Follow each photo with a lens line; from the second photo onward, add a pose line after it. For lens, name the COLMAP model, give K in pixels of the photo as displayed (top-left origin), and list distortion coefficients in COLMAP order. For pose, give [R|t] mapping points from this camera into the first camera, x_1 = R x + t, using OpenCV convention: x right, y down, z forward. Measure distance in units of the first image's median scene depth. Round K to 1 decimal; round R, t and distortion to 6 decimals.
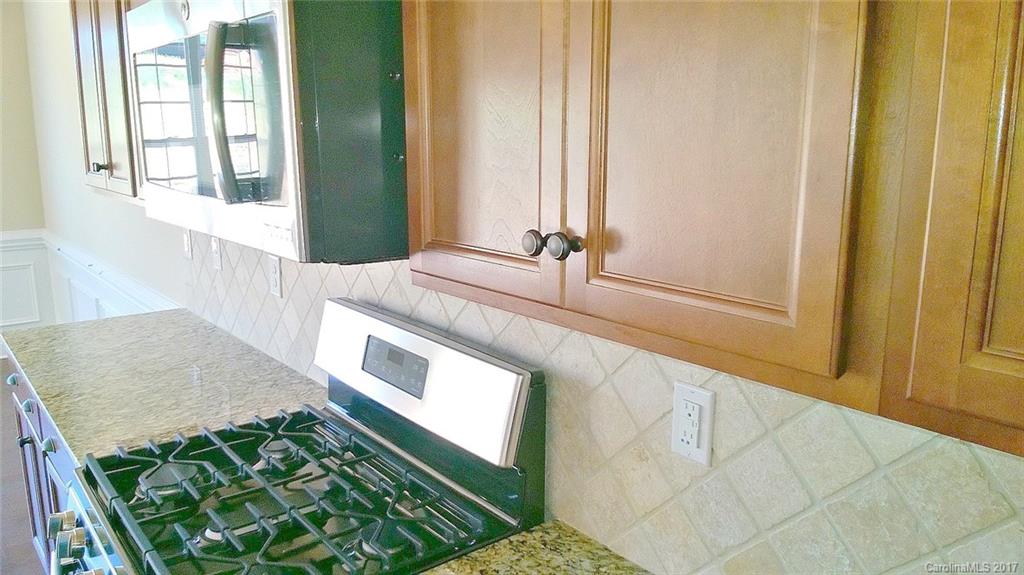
lens RADIAL K [[776.3, 0, 514.2], [0, 776.3, 292.2], [0, 0, 1]] dist [0.011407, -0.078937]
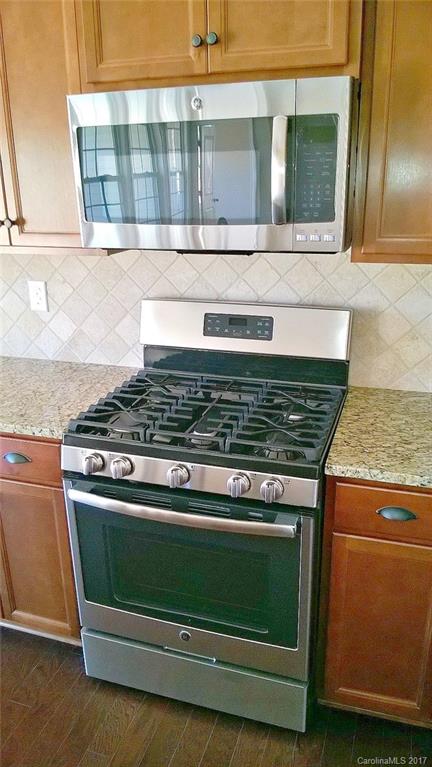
lens RADIAL K [[581.4, 0, 218.1], [0, 581.4, 382.1], [0, 0, 1]] dist [0.011407, -0.078937]
pose [[0.842140, -0.198138, 0.501539, -0.830999], [0.130556, 0.977297, 0.166872, -0.004161], [-0.523216, -0.075051, 0.848889, -0.058084]]
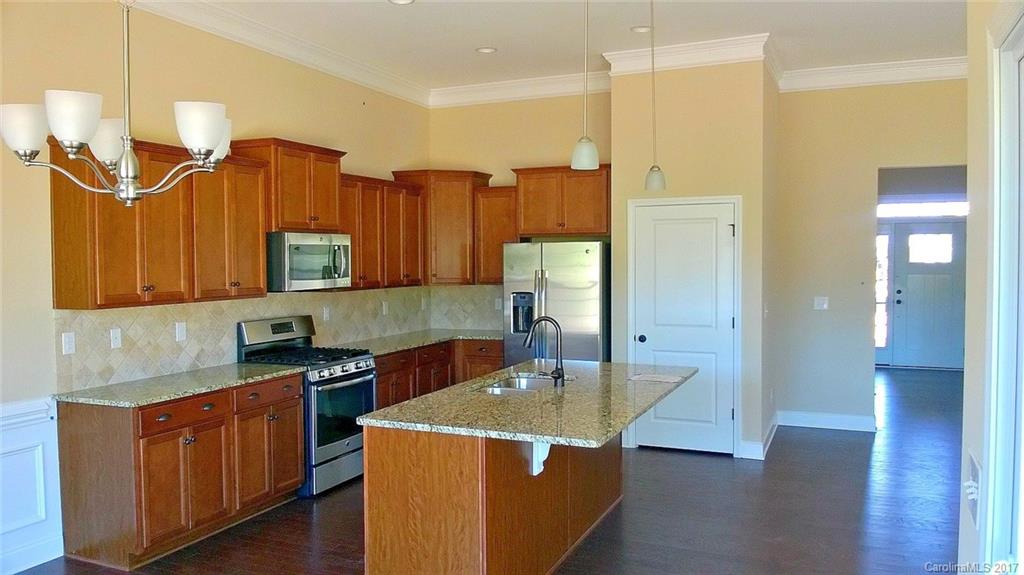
lens RADIAL K [[776.3, 0, 527.0], [0, 776.3, 290.2], [0, 0, 1]] dist [0.011407, -0.078937]
pose [[-0.462745, -0.033464, 0.885860, -3.881346], [0.184969, 0.973648, 0.133402, -0.354803], [-0.866980, 0.225588, -0.444361, 1.562110]]
